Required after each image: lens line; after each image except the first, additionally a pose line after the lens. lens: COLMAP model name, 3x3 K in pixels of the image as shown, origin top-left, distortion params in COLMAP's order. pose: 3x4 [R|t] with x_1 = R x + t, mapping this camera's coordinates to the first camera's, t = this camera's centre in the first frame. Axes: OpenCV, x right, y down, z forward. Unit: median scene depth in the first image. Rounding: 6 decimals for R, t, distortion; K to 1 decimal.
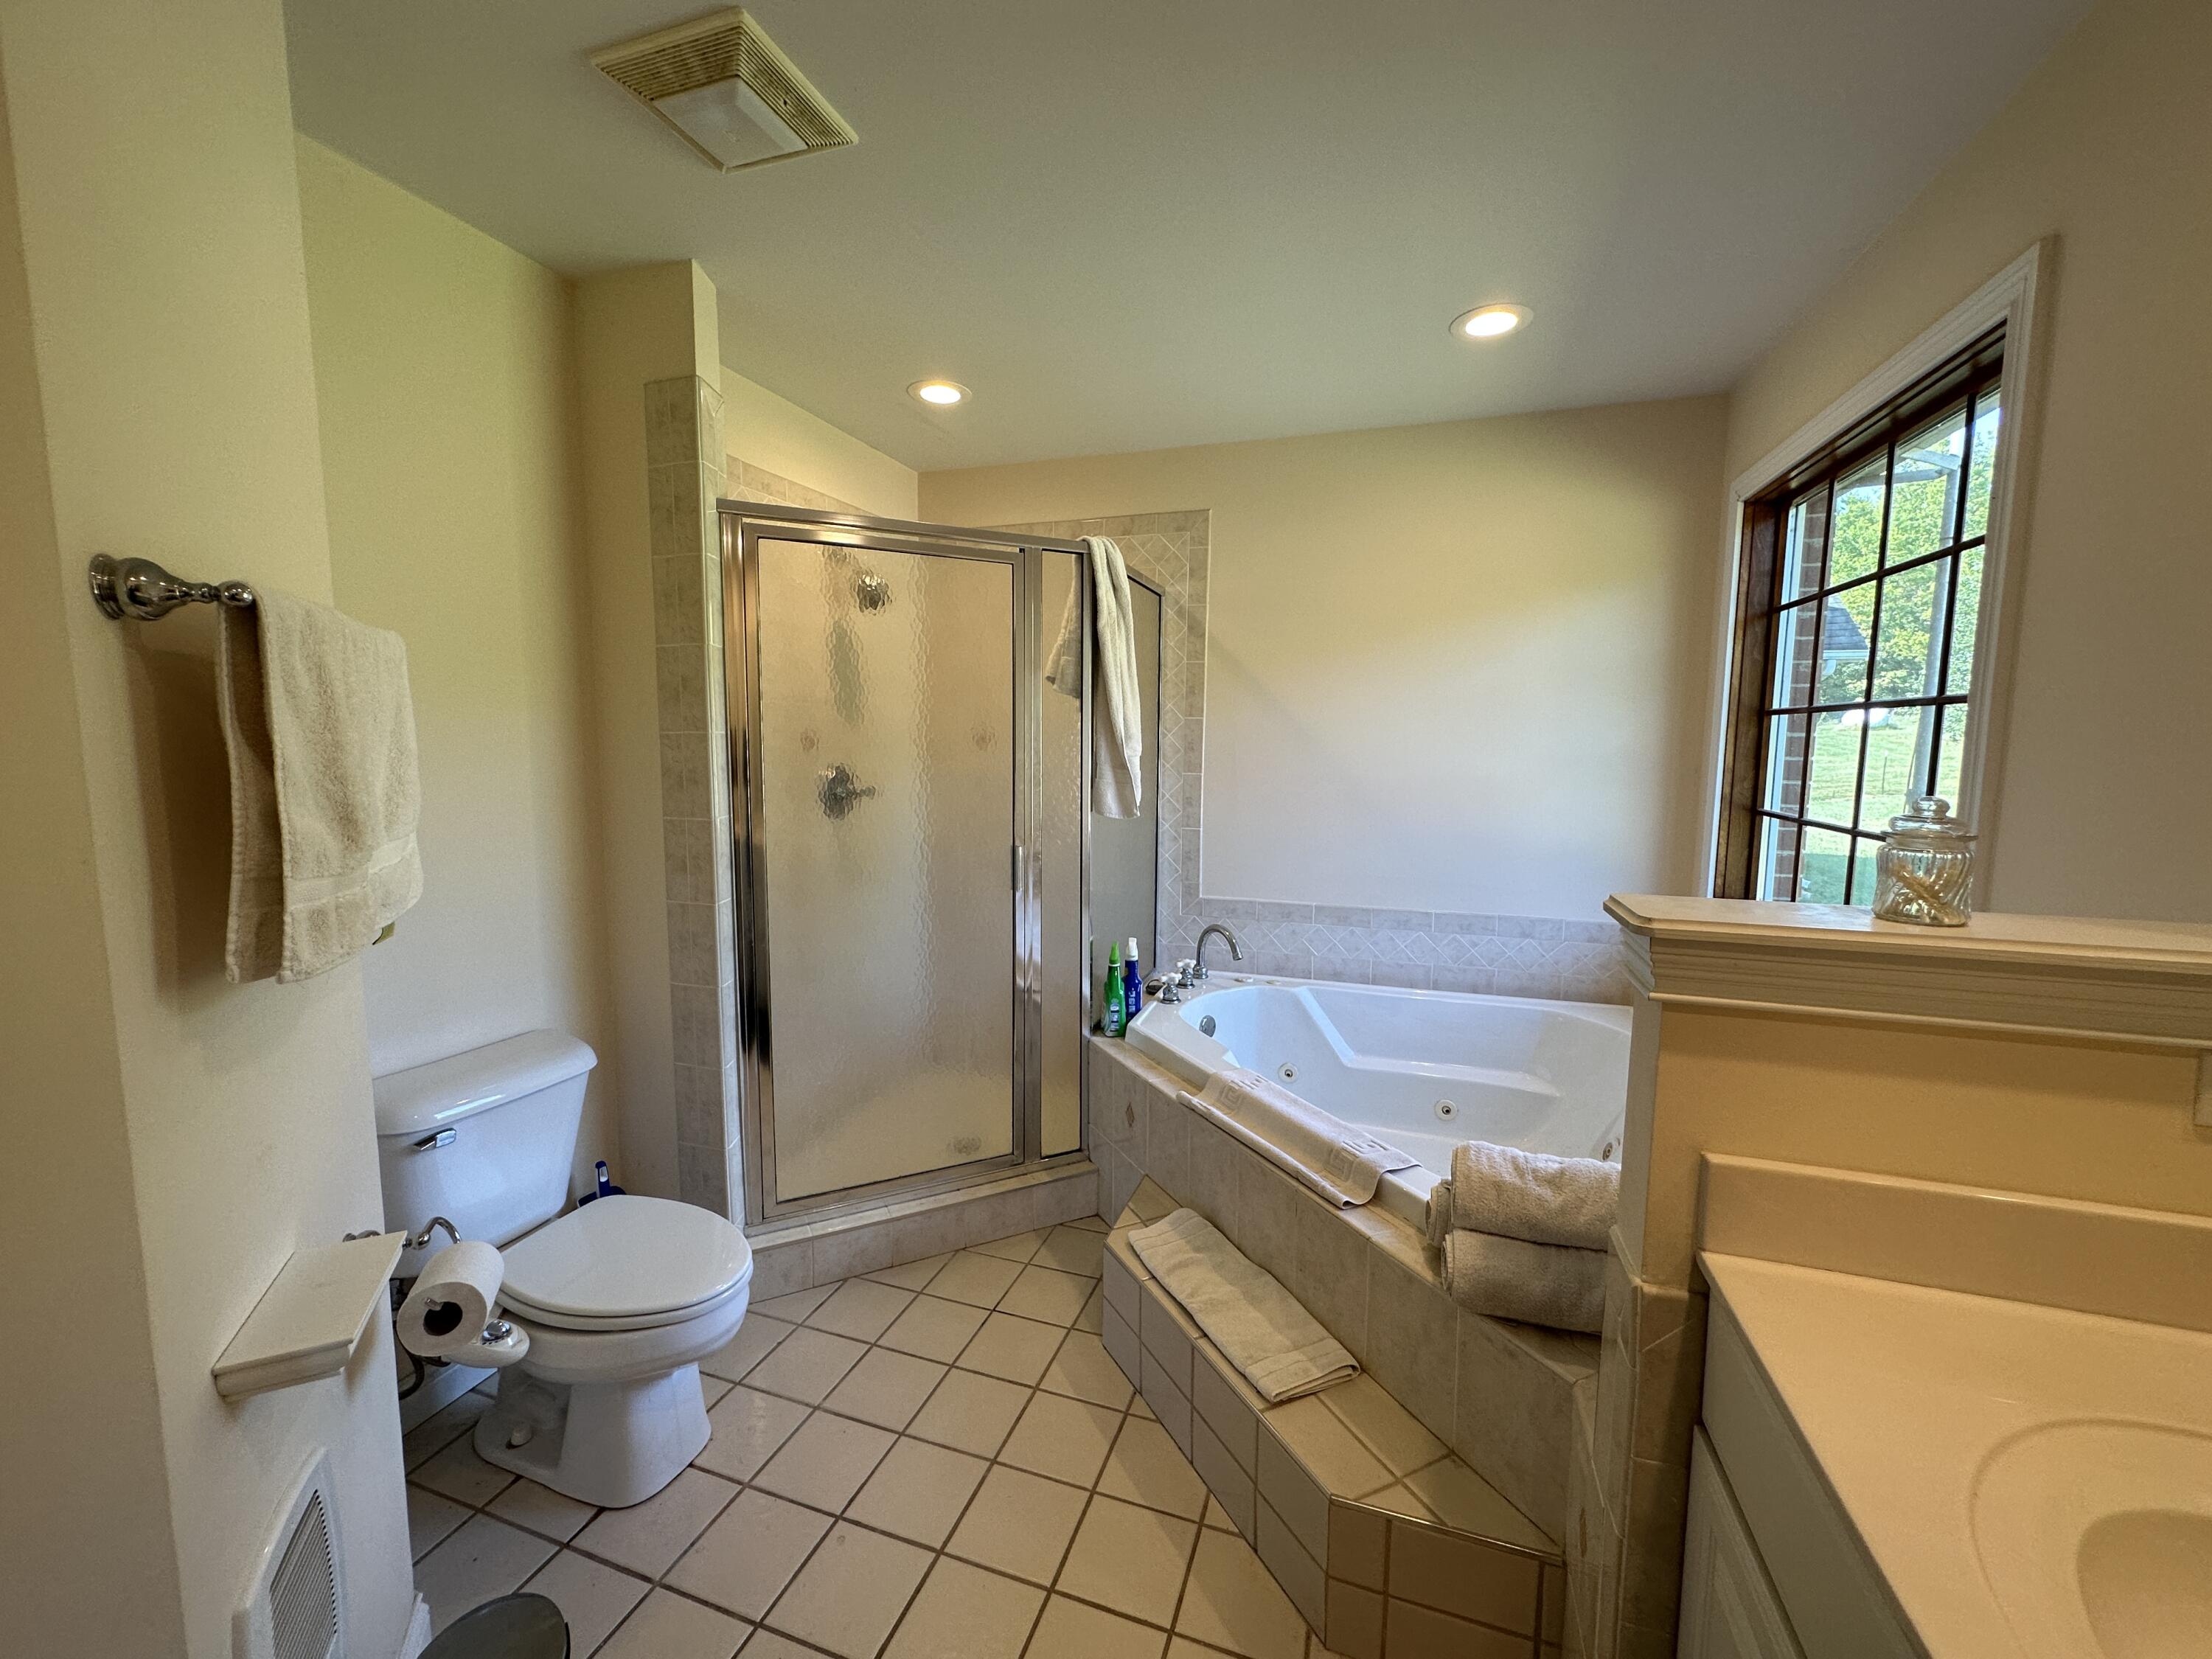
lens RADIAL K [[886.2, 0, 1103.9], [0, 886.2, 827.7], [0, 0, 1]] dist [-0.000731, -0.000427]
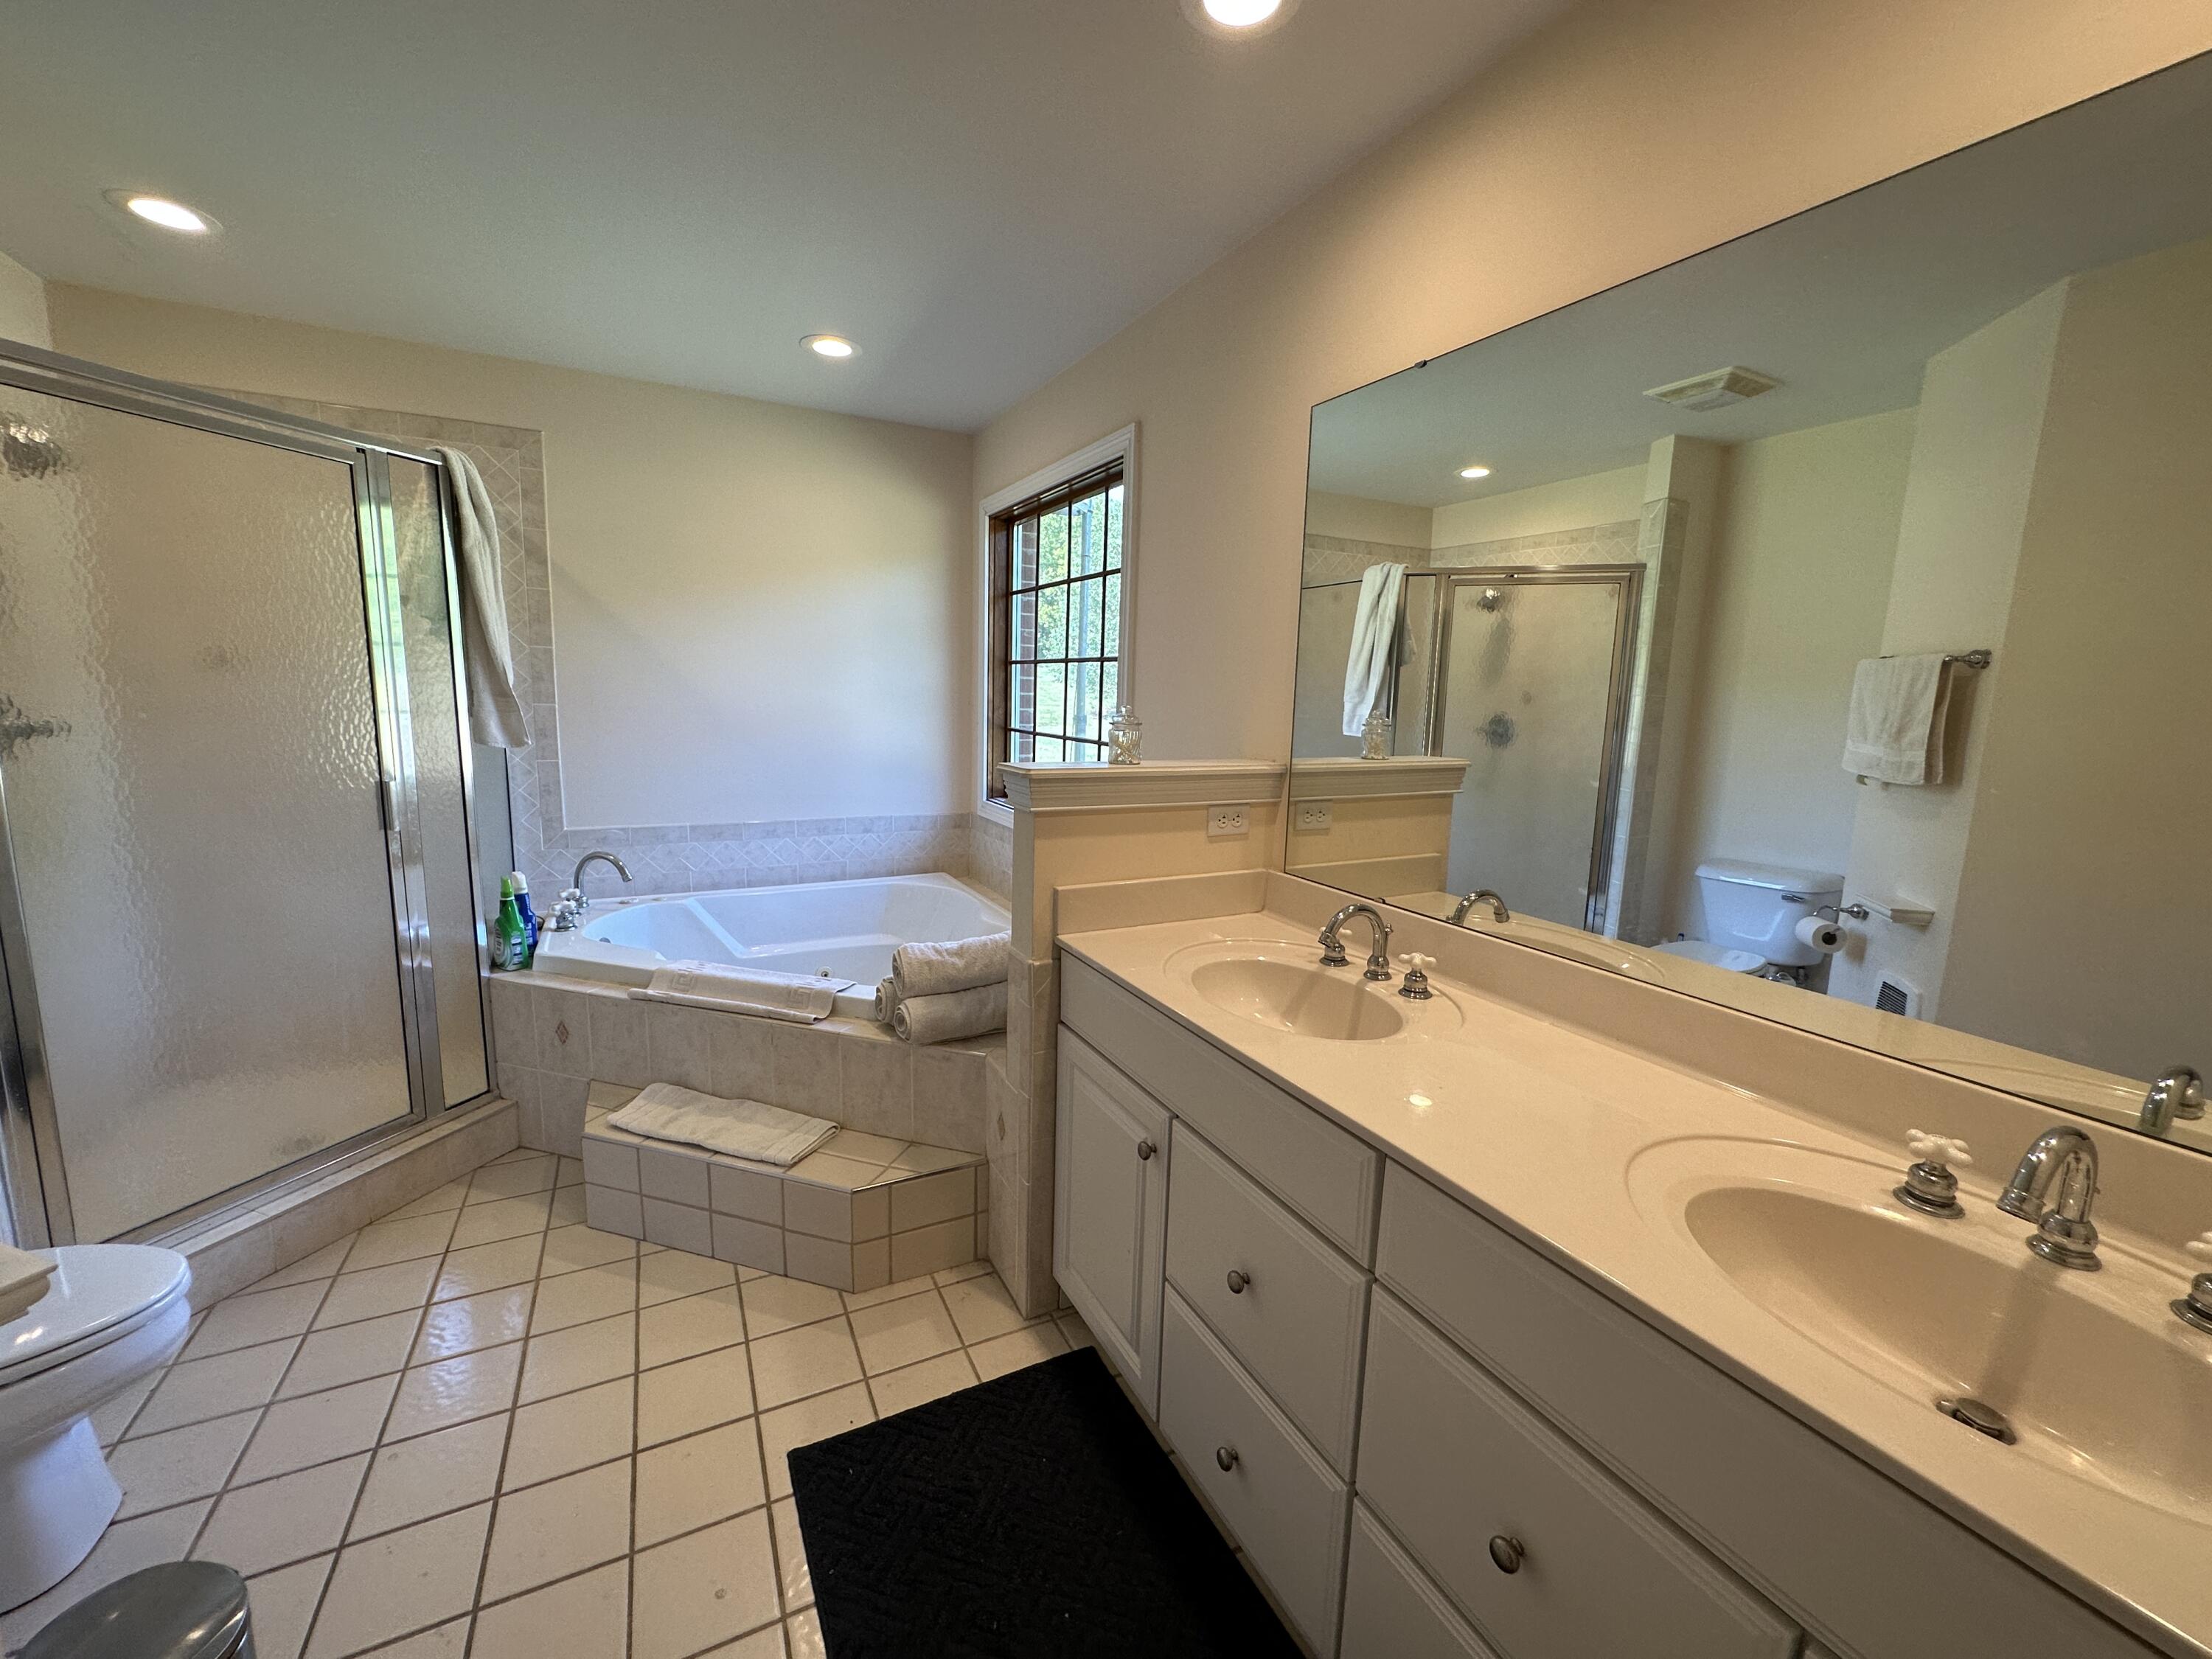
lens RADIAL K [[886.2, 0, 1104.4], [0, 886.2, 826.9], [0, 0, 1]] dist [-0.000731, -0.000427]
pose [[0.693693, -0.096900, 0.713723, -0.249223], [0.049435, 0.994978, 0.087038, 0.025649], [-0.718573, -0.025094, 0.694999, -0.174152]]
